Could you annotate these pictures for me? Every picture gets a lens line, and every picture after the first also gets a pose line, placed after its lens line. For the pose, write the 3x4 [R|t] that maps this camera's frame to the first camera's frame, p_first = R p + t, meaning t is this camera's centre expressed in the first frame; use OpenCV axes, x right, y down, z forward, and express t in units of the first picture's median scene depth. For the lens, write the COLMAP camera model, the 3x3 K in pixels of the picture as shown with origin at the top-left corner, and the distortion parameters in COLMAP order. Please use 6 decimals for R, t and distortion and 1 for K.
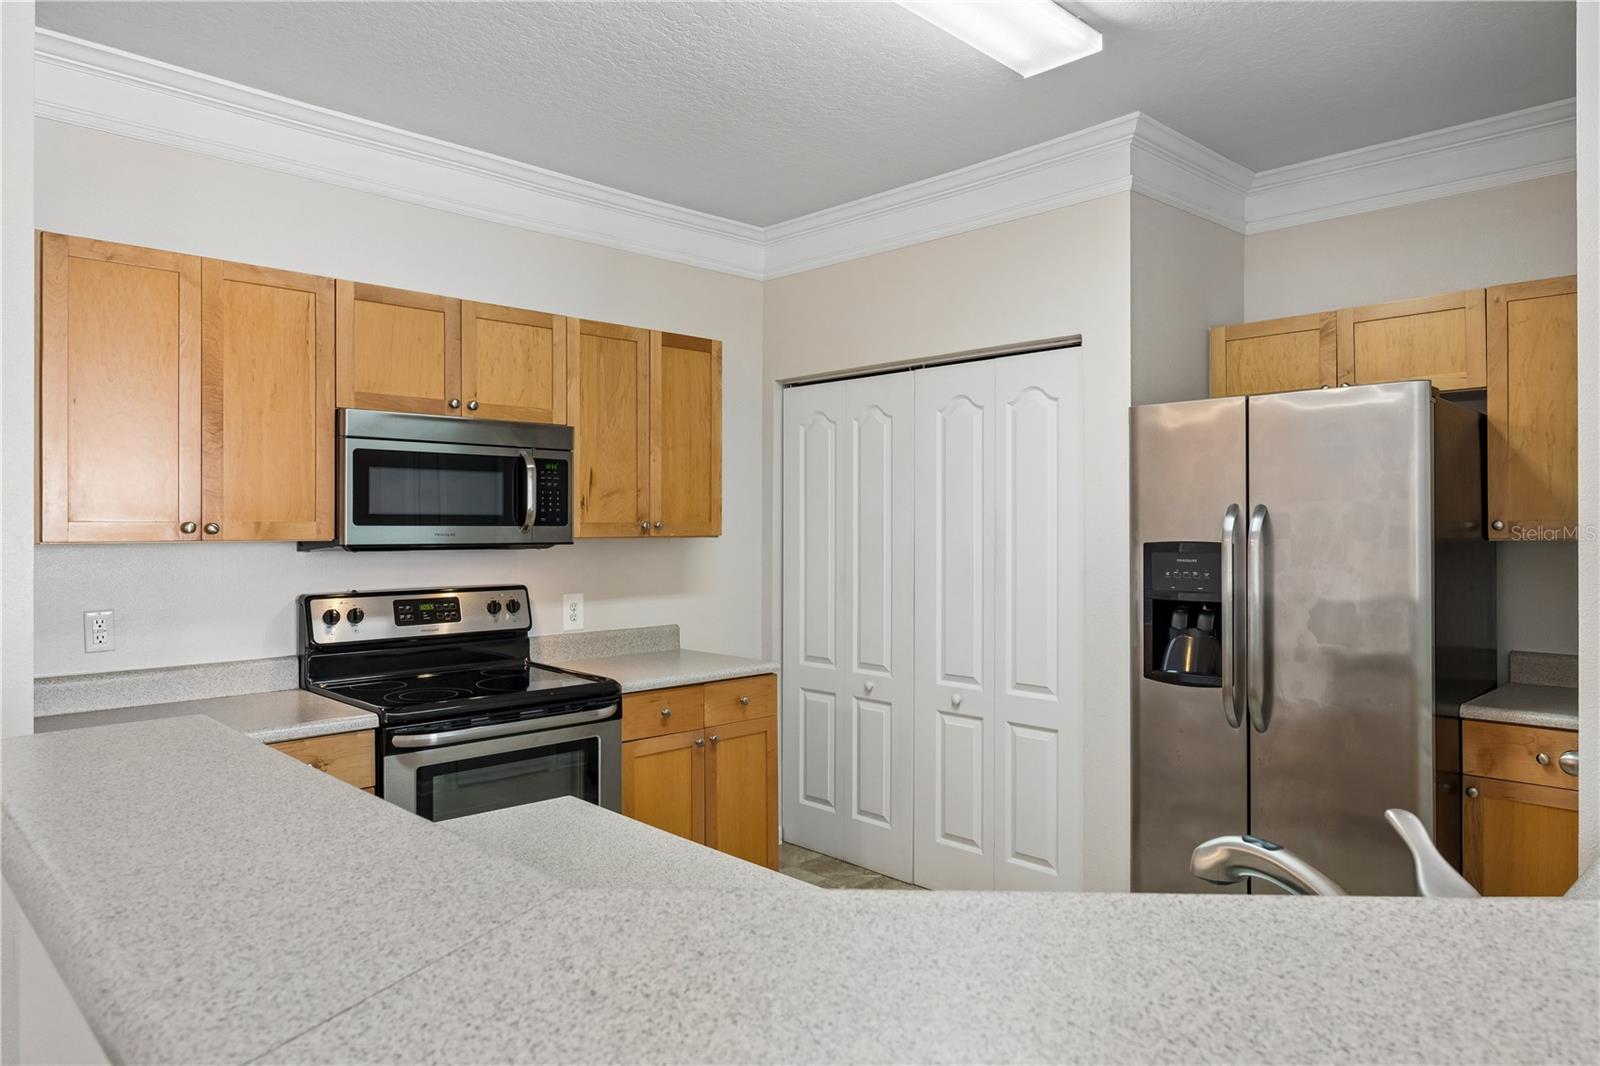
lens RADIAL K [[1012.7, 0, 800.0], [0, 1012.7, 533.0], [0, 0, 1]] dist [-0.003684, -0.000093]
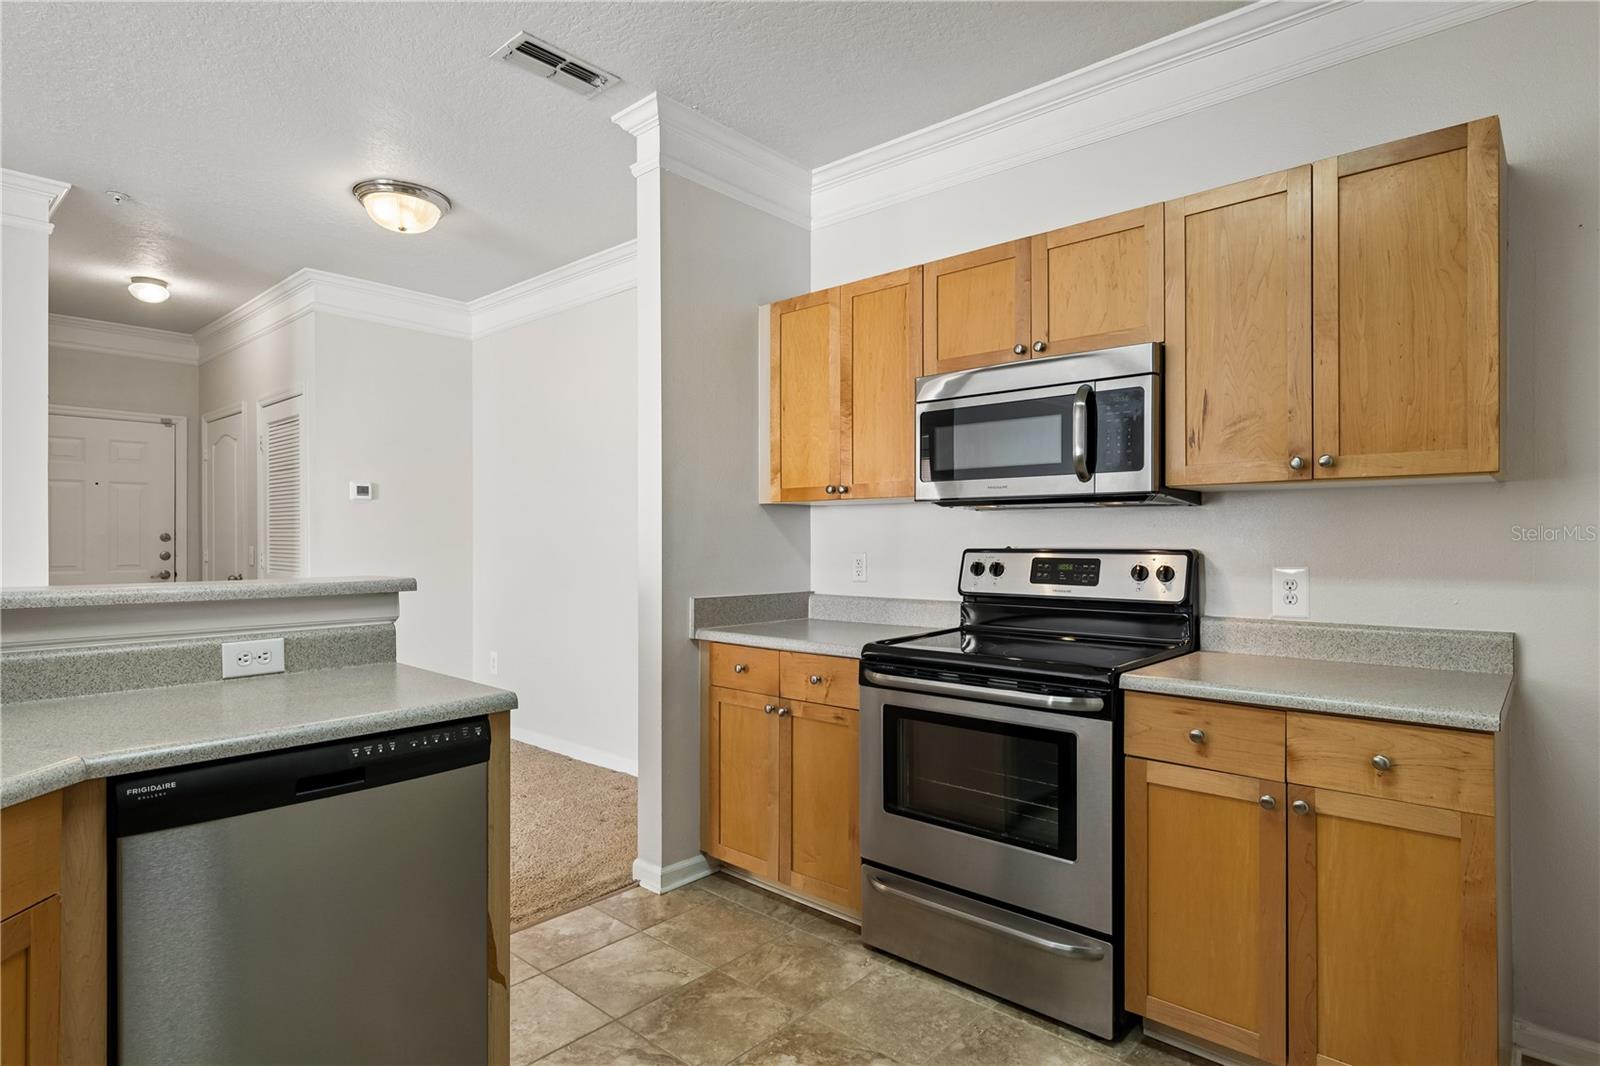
lens RADIAL K [[850.1, 0, 800.0], [0, 850.1, 533.0], [0, 0, 1]] dist [-0.001294, -0.000365]
pose [[0.066350, -0.004998, -0.997784, 0.421094], [-0.004972, 0.999973, -0.005340, 0.047478], [0.997784, 0.005316, 0.066323, 0.708784]]
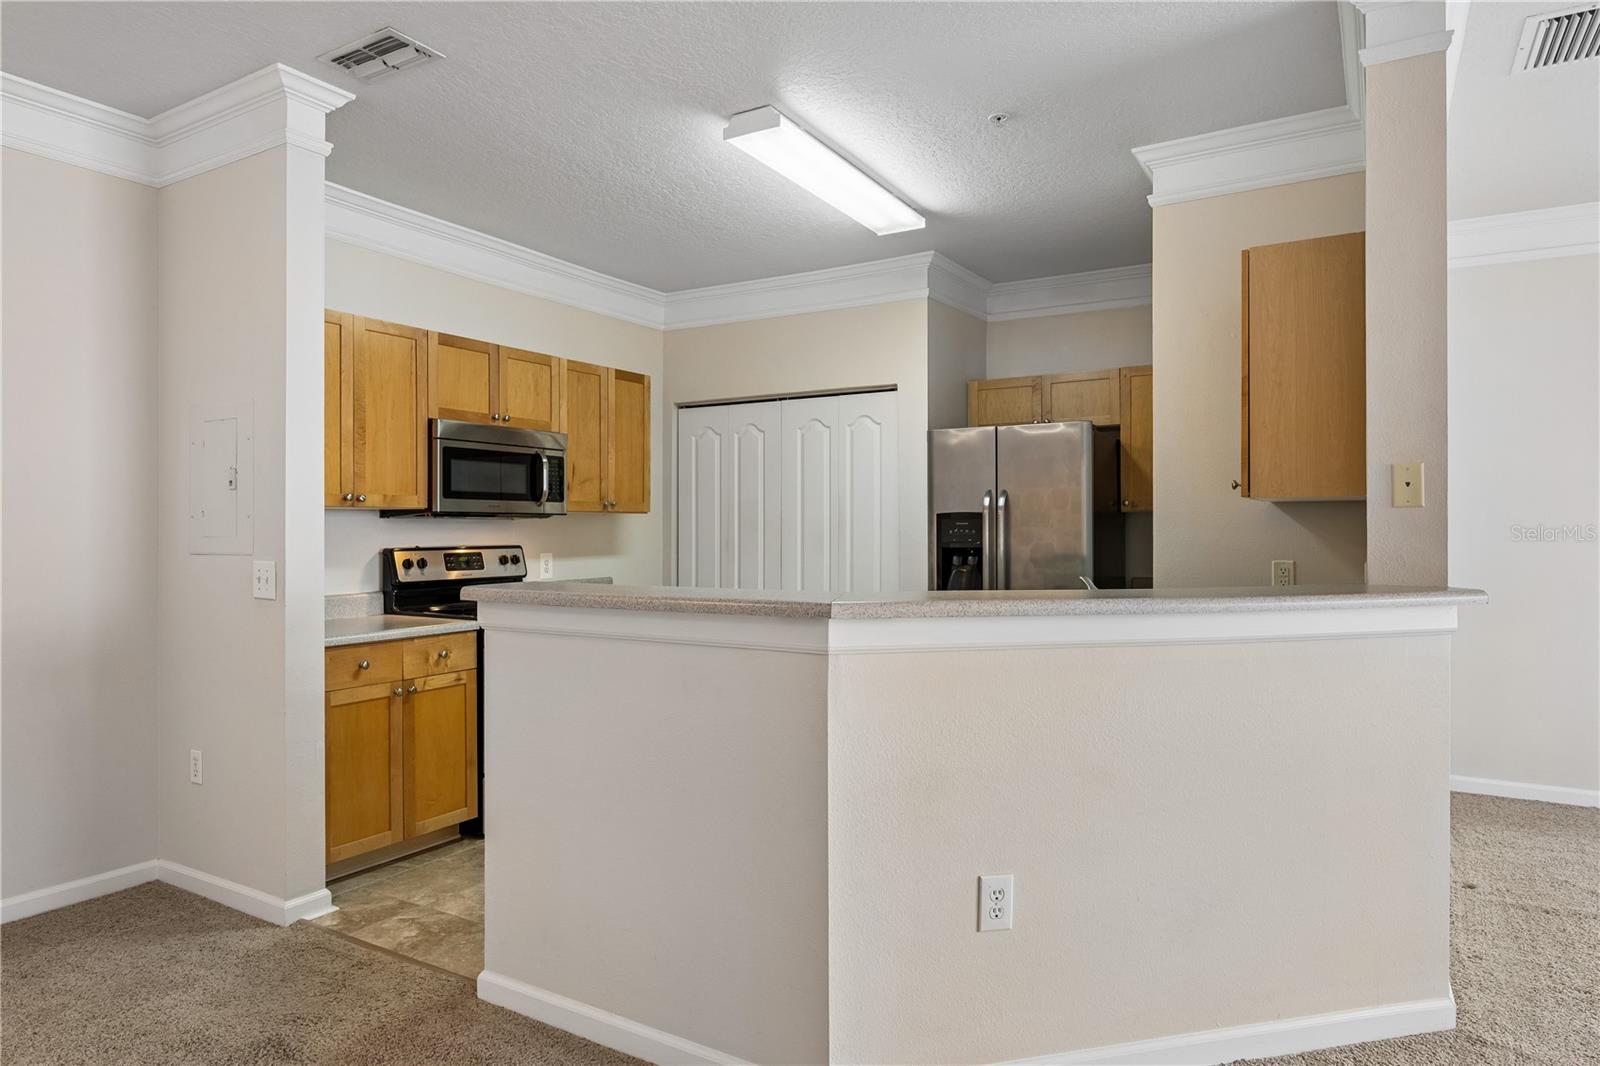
lens RADIAL K [[952.5, 0, 800.0], [0, 952.5, 533.0], [0, 0, 1]] dist [0.003661, -0.000224]
pose [[0.966313, -0.002633, 0.257357, -0.260692], [0.002925, 0.999995, -0.000751, 0.039950], [-0.257354, 0.001478, 0.966316, -0.417948]]
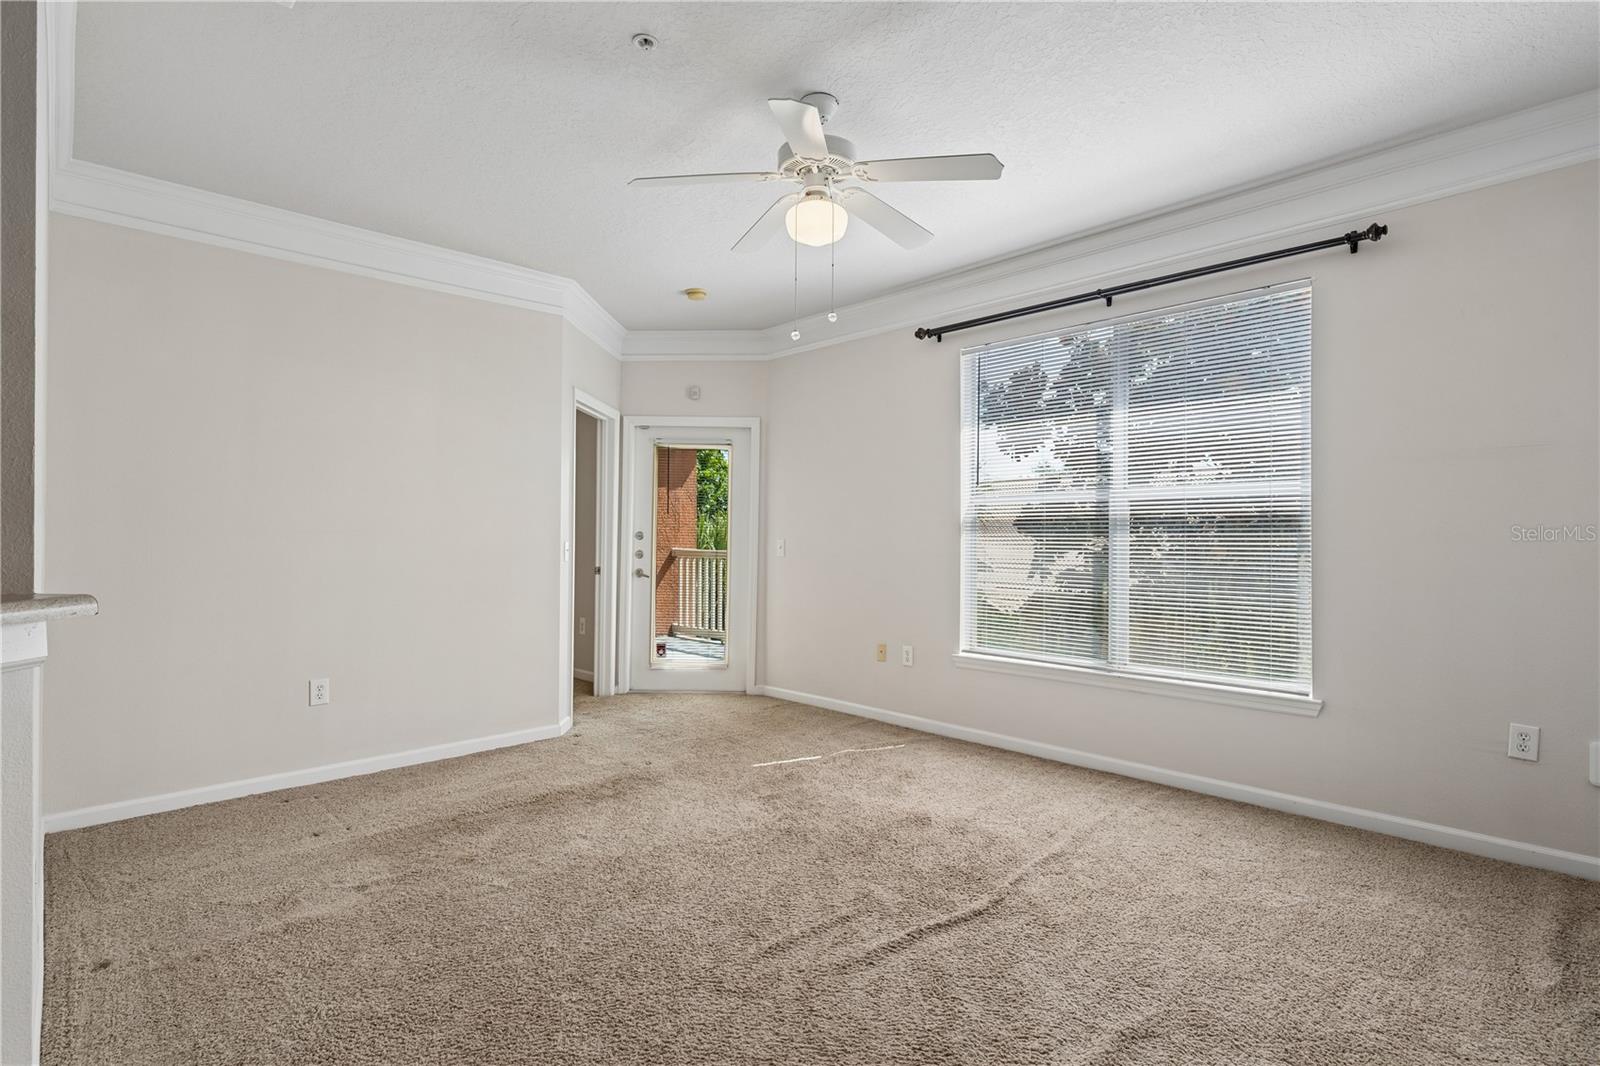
lens RADIAL K [[787.4, 0, 800.0], [0, 787.4, 533.0], [0, 0, 1]] dist [-0.003123, -0.000189]
pose [[0.012623, -0.001870, 0.999919, 0.029248], [0.000820, 0.999998, 0.001860, 0.052036], [-0.999920, 0.000797, 0.012625, -0.219863]]
